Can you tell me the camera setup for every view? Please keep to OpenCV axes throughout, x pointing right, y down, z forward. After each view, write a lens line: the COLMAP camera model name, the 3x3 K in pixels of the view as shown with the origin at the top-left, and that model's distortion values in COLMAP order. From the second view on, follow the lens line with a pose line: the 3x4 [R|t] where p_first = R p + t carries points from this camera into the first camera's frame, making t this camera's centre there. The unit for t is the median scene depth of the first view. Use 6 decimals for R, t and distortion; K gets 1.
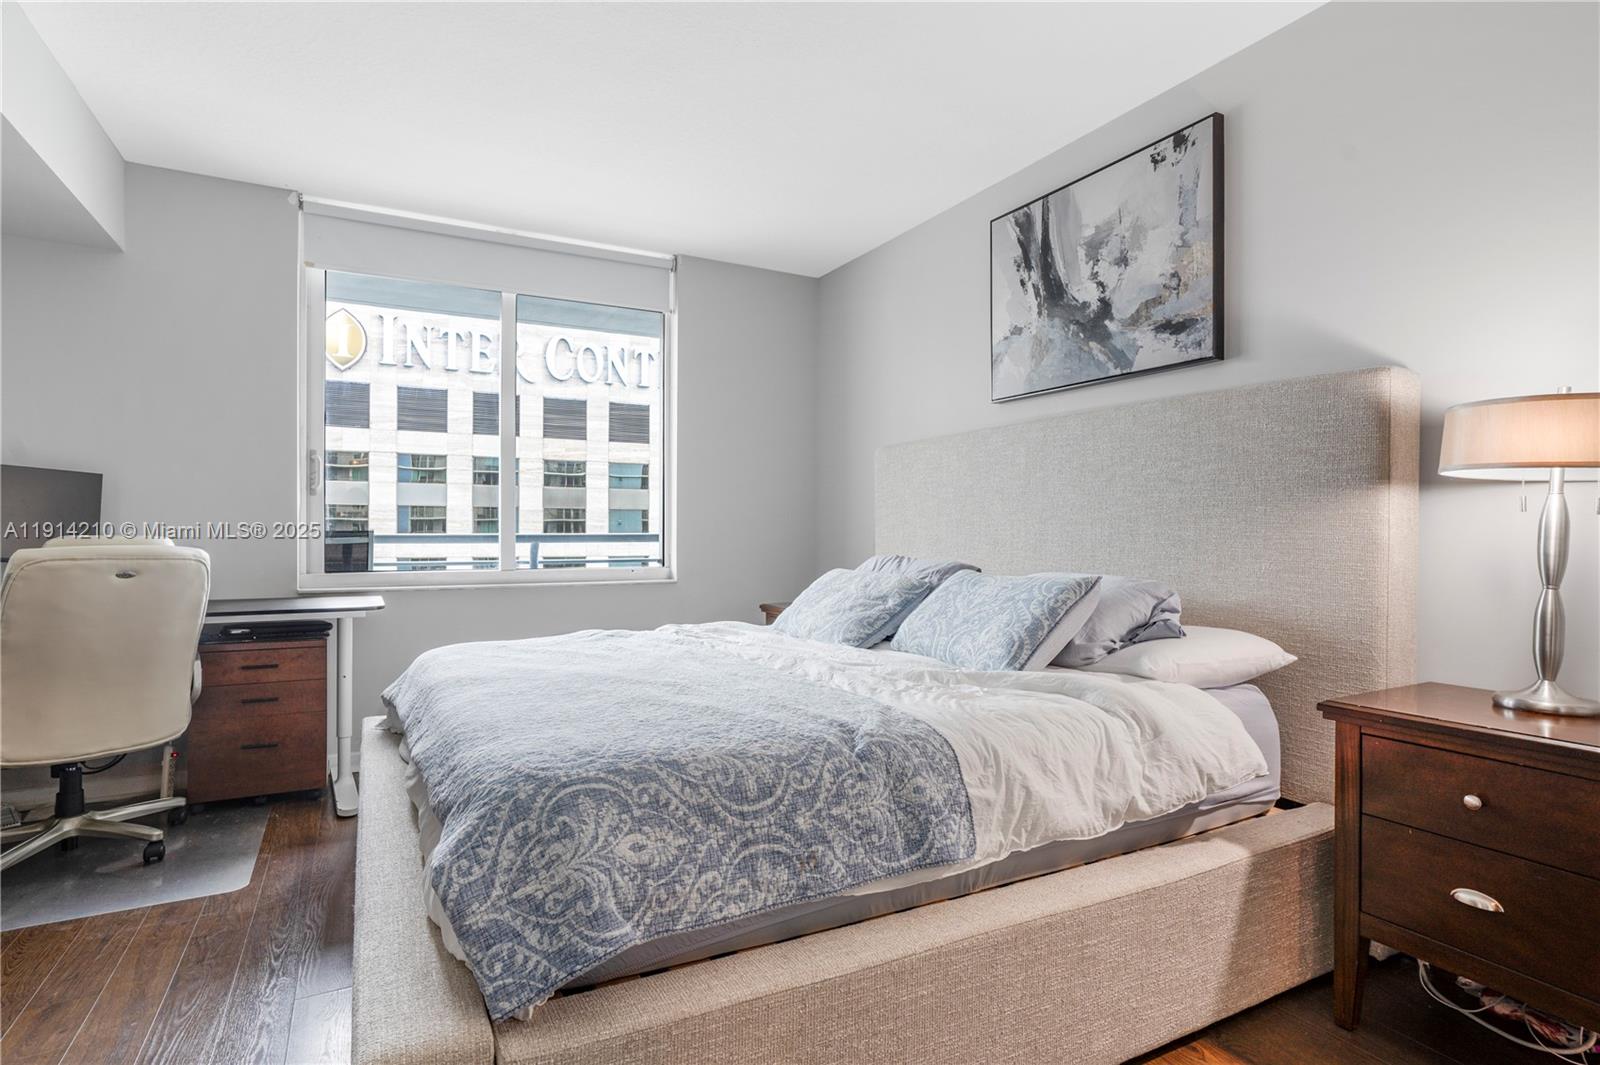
lens RADIAL K [[812.8, 0, 800.0], [0, 812.8, 532.5], [0, 0, 1]] dist [-0.020373, 0.000999]
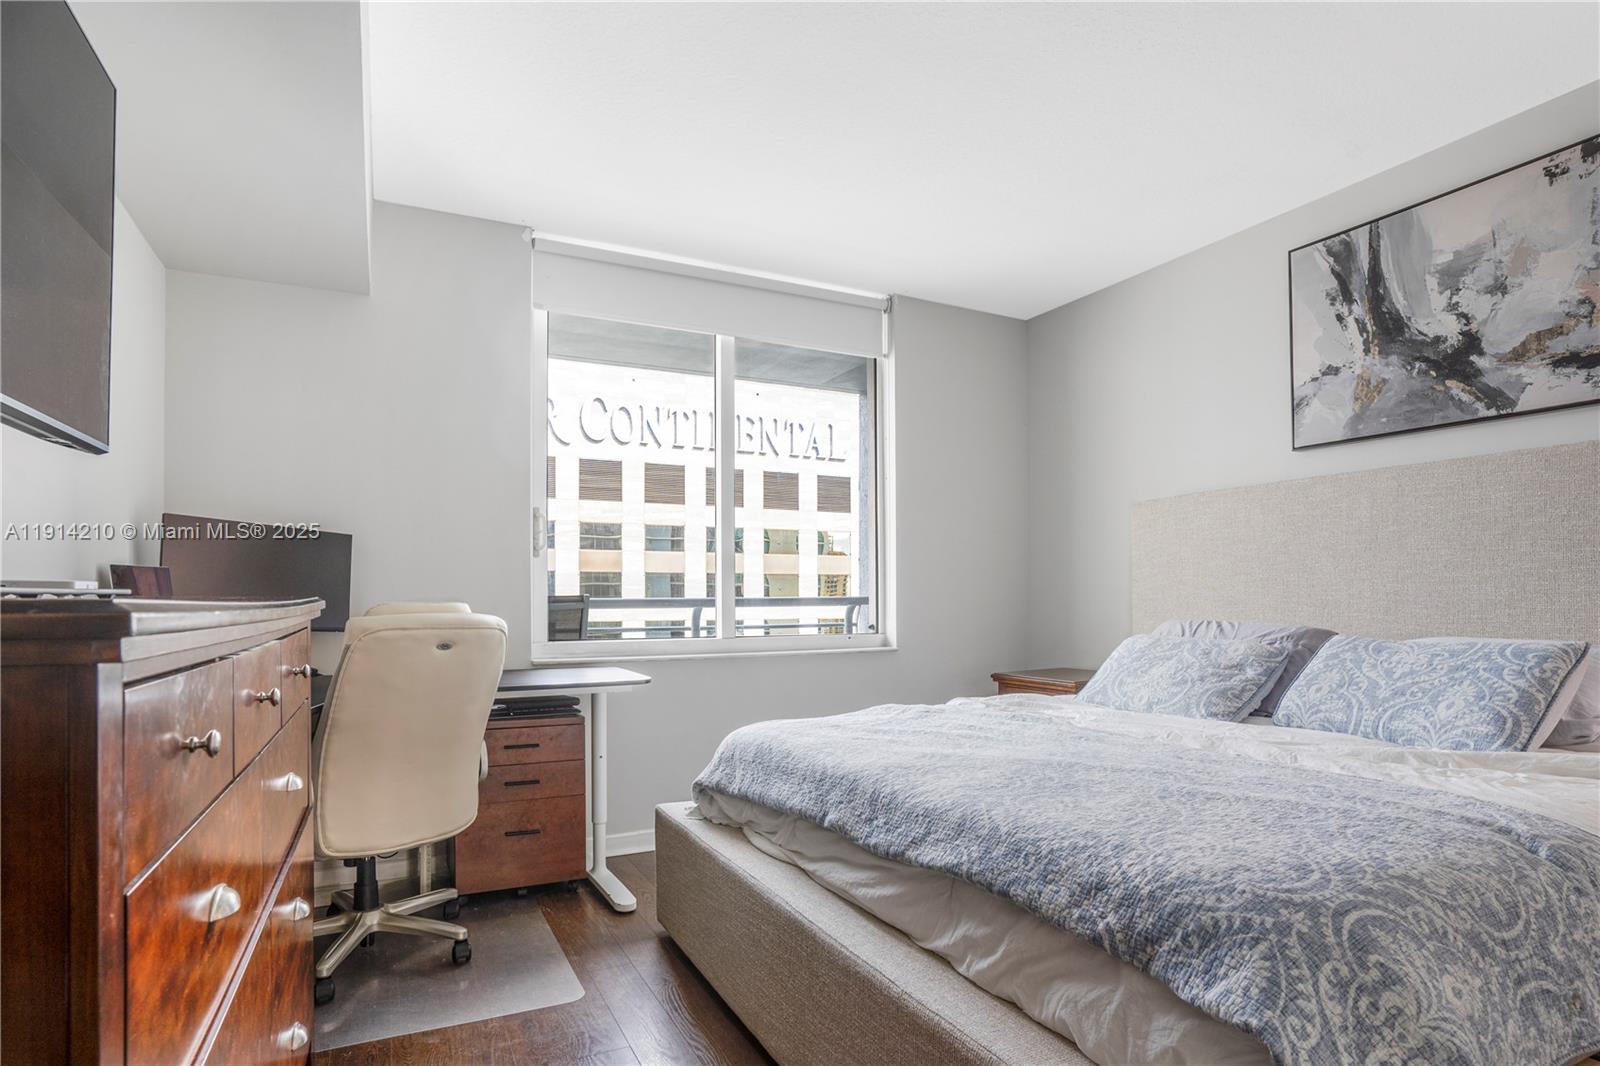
lens RADIAL K [[833.6, 0, 799.9], [0, 833.6, 589.8], [0, 0, 1]] dist [-0.053452, 0.025969]
pose [[0.999630, -0.005547, -0.026622, -0.339721], [0.005367, 0.999962, -0.006811, -0.000453], [0.026659, 0.006666, 0.999622, 0.080128]]
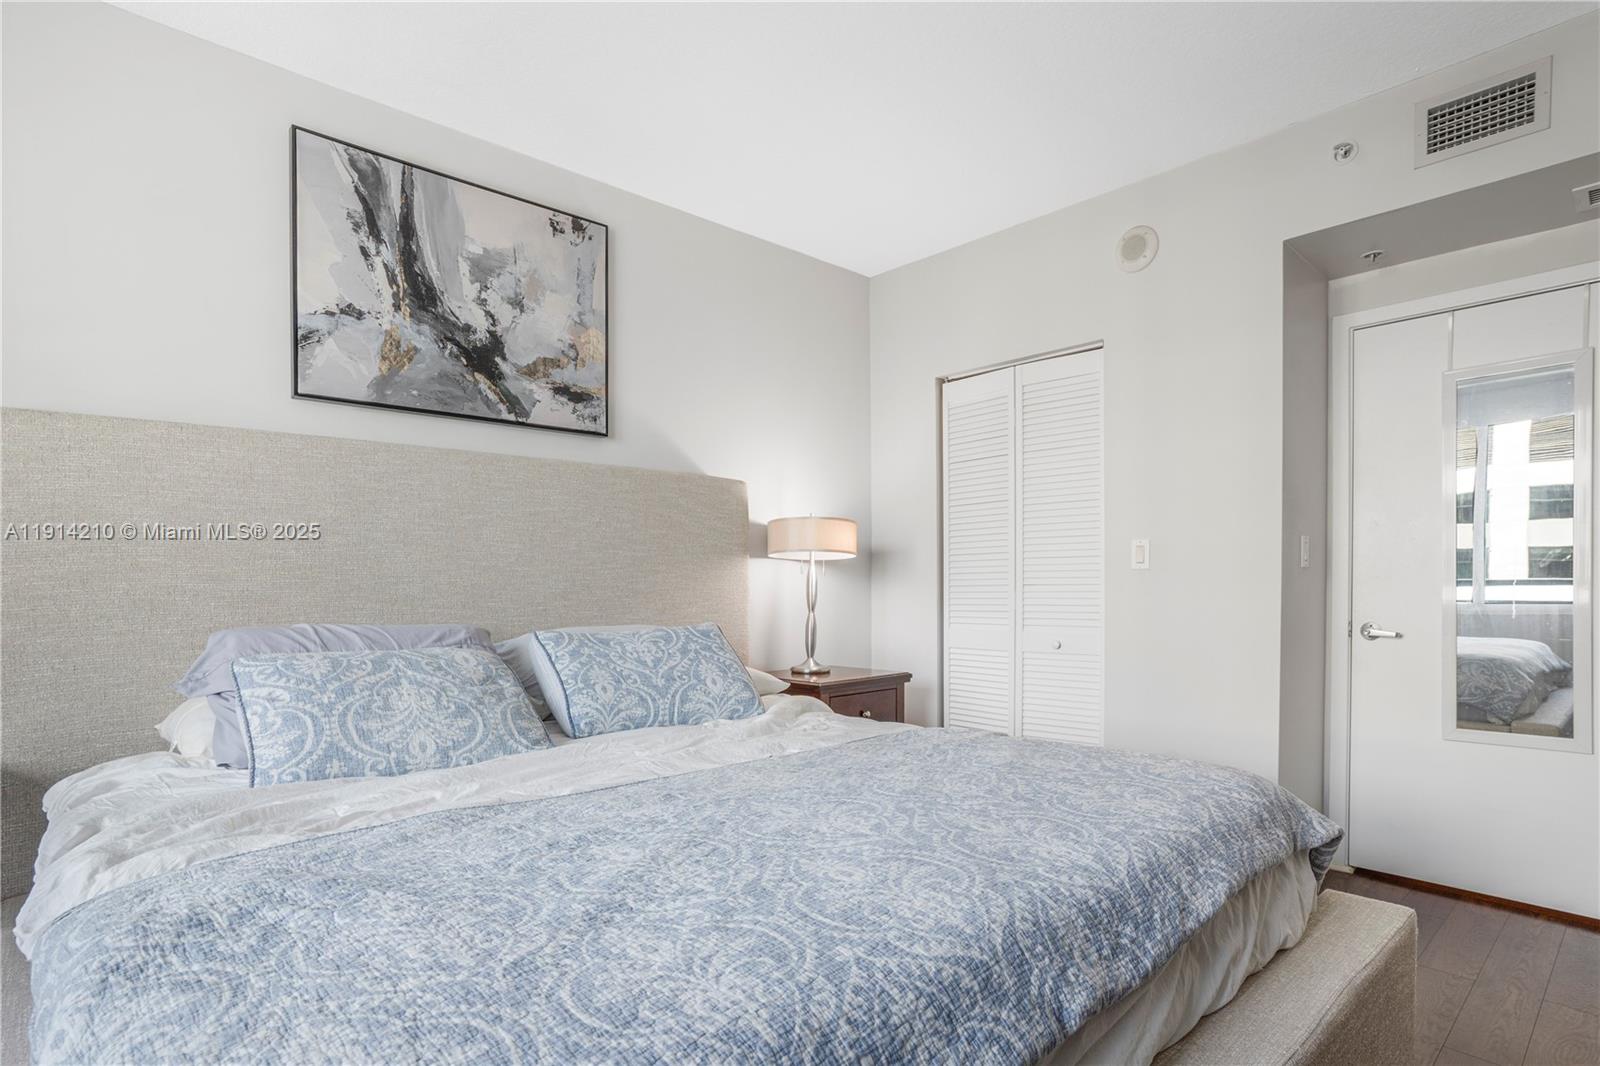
lens RADIAL K [[831.3, 0, 798.6], [0, 831.3, 593.5], [0, 0, 1]] dist [-0.019660, 0.000491]
pose [[-0.245404, -0.016014, 0.969289, -0.625074], [0.002852, 0.999847, 0.017241, -0.005871], [-0.969417, 0.006995, -0.245320, 0.885887]]
